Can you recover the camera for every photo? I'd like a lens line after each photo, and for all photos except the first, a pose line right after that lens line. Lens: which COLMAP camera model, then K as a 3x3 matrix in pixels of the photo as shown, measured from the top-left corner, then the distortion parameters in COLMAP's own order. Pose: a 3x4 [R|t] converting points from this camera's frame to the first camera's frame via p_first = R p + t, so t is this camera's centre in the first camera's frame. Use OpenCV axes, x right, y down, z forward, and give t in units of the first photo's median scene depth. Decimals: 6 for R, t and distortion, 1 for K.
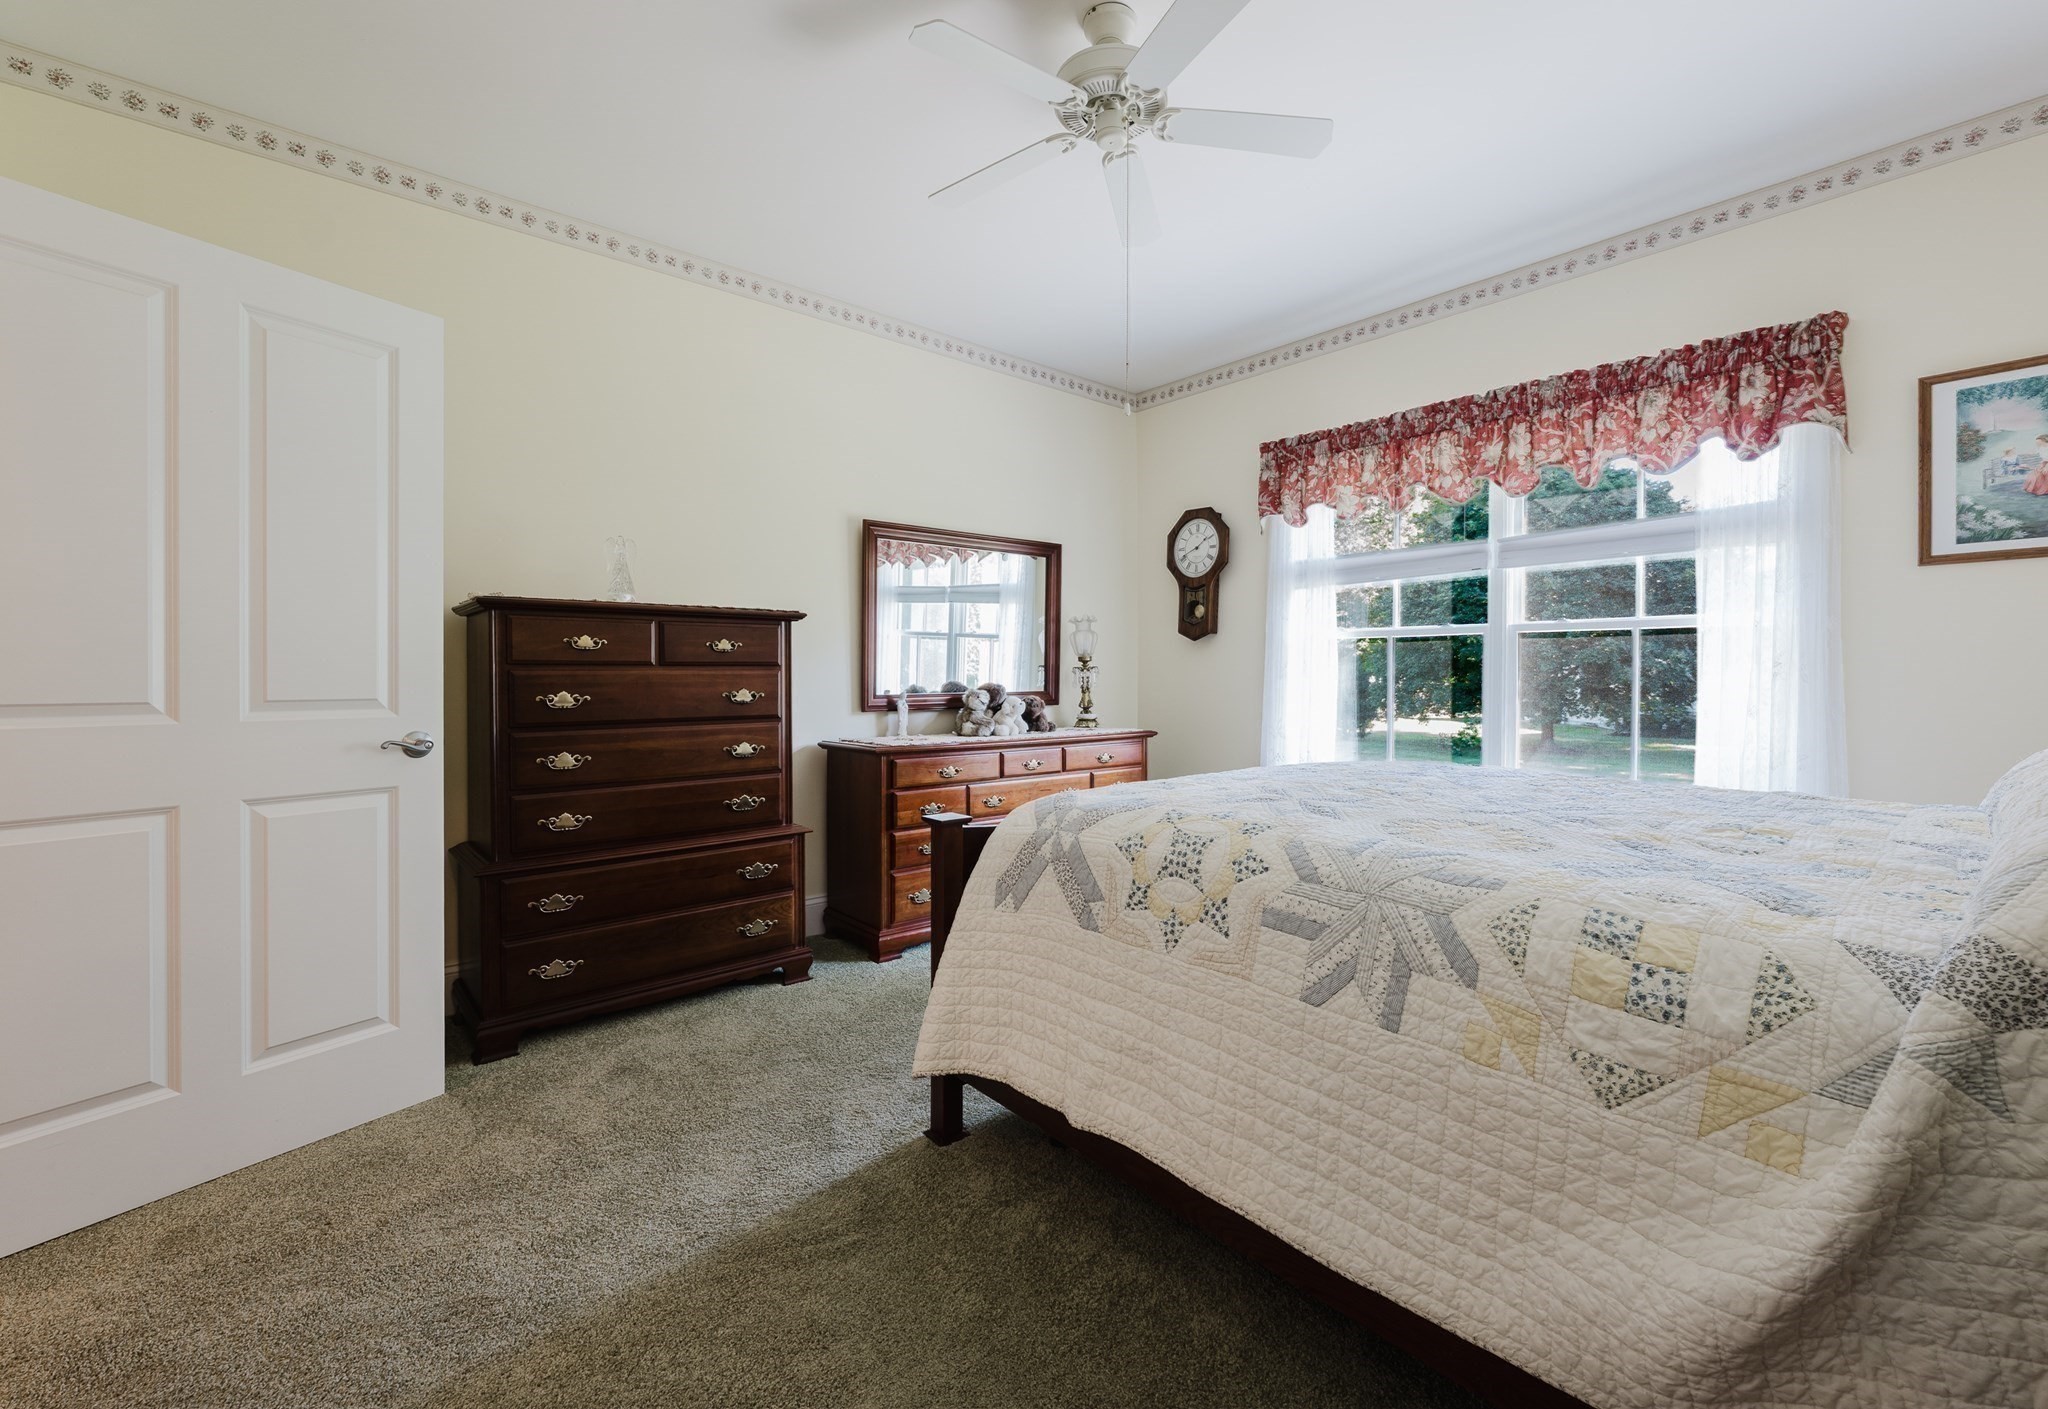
lens RADIAL K [[839.8, 0, 1027.3], [0, 839.8, 679.9], [0, 0, 1]] dist [-0.001535, -0.000334]
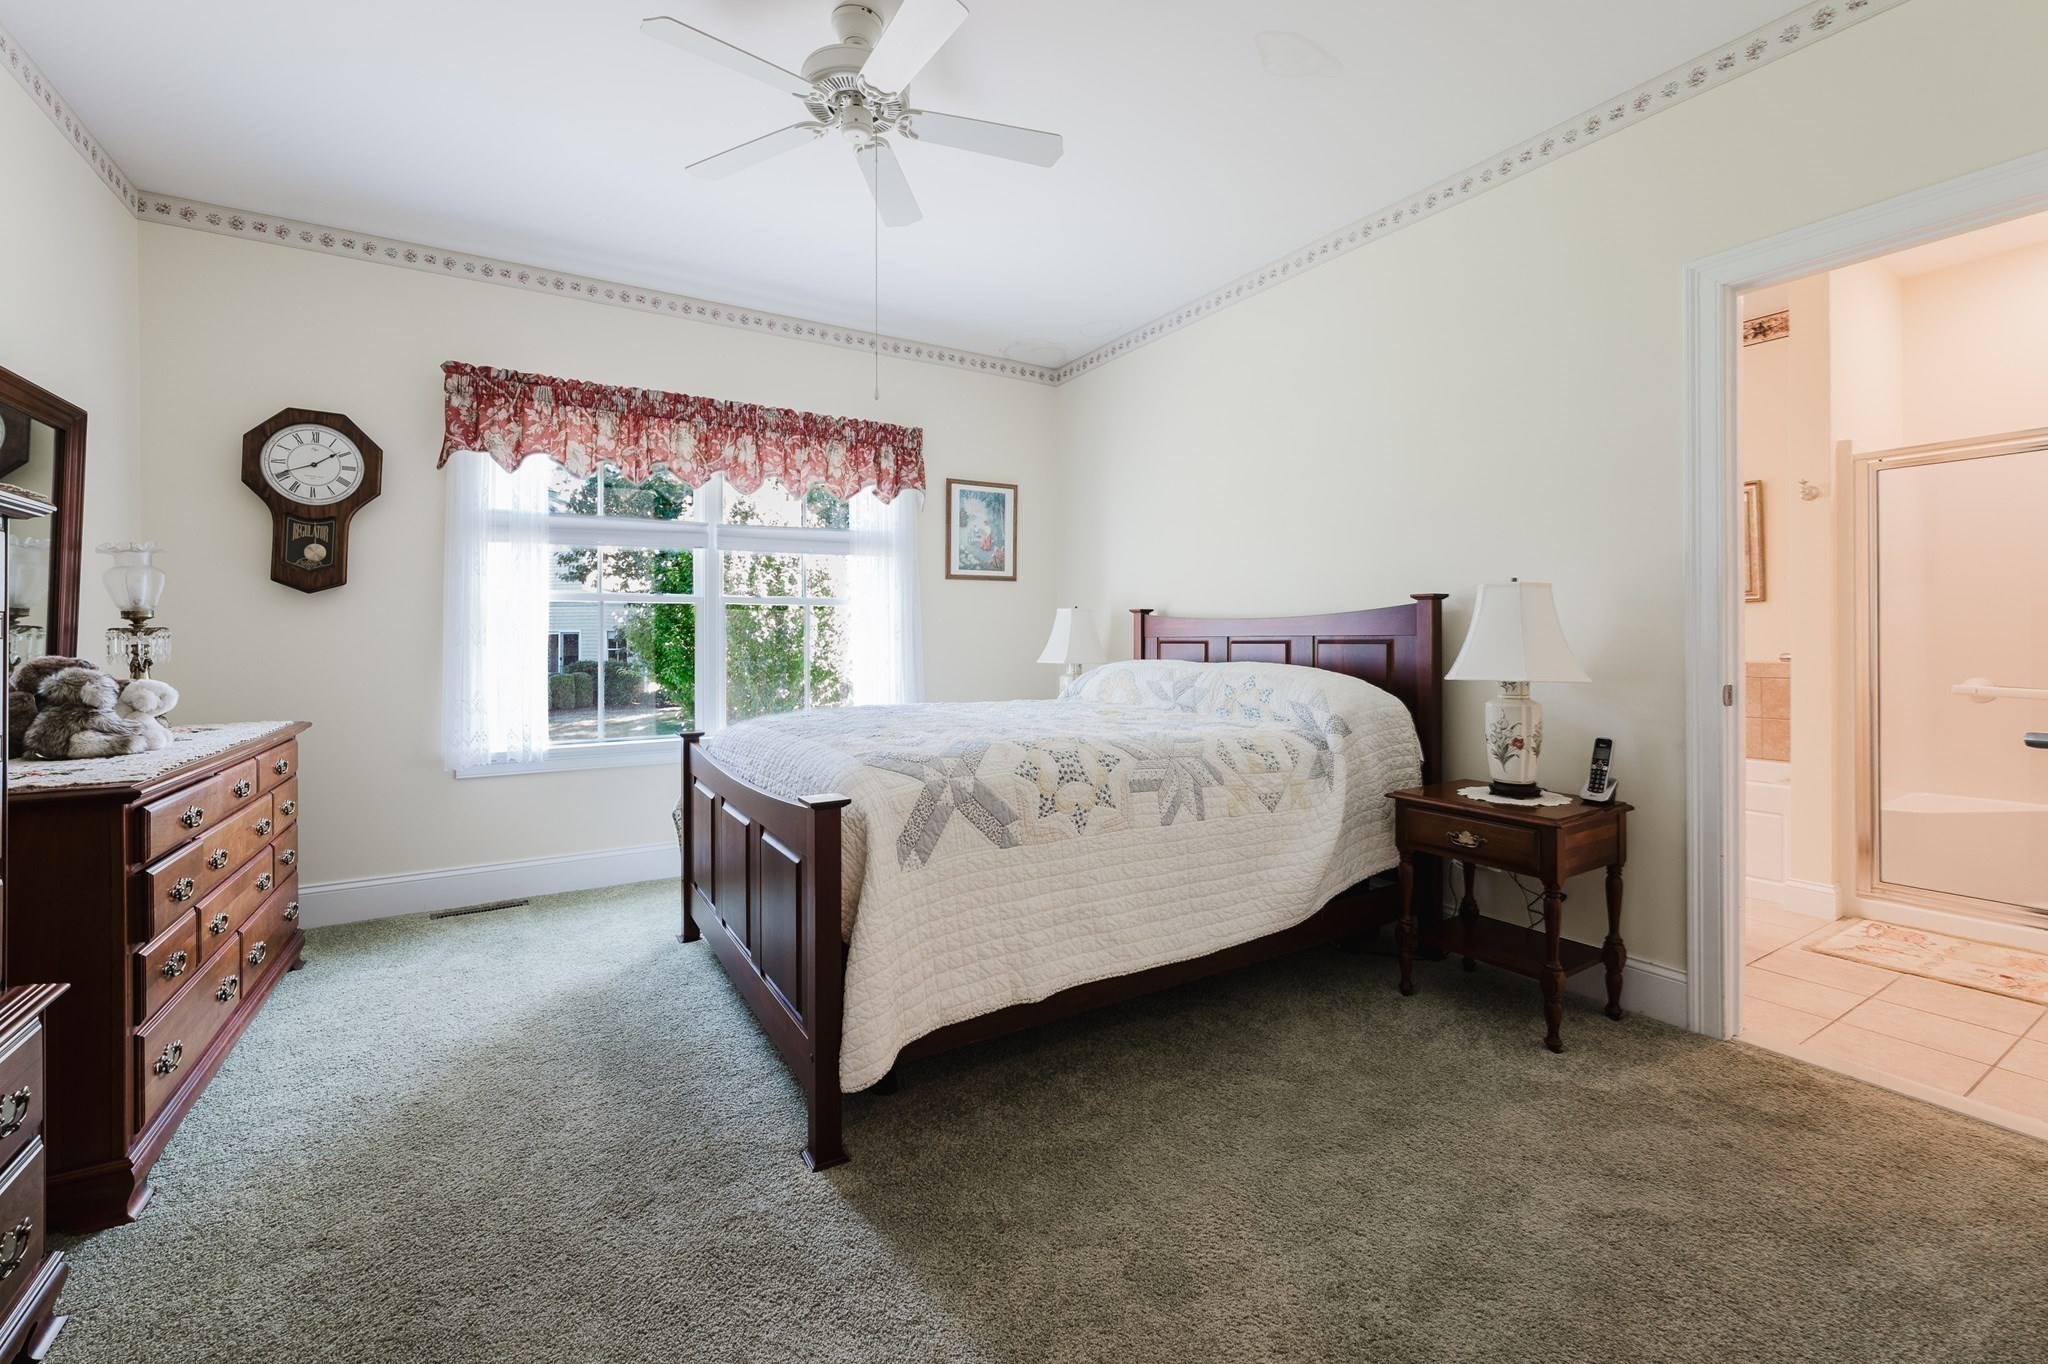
lens RADIAL K [[847.3, 0, 1027.6], [0, 847.3, 635.8], [0, 0, 1]] dist [-0.000827, 0.000008]
pose [[0.177990, 0.002277, 0.984030, -0.559139], [0.010177, 0.999940, -0.004155, -0.001556], [-0.983980, 0.010754, 0.177956, 0.373084]]
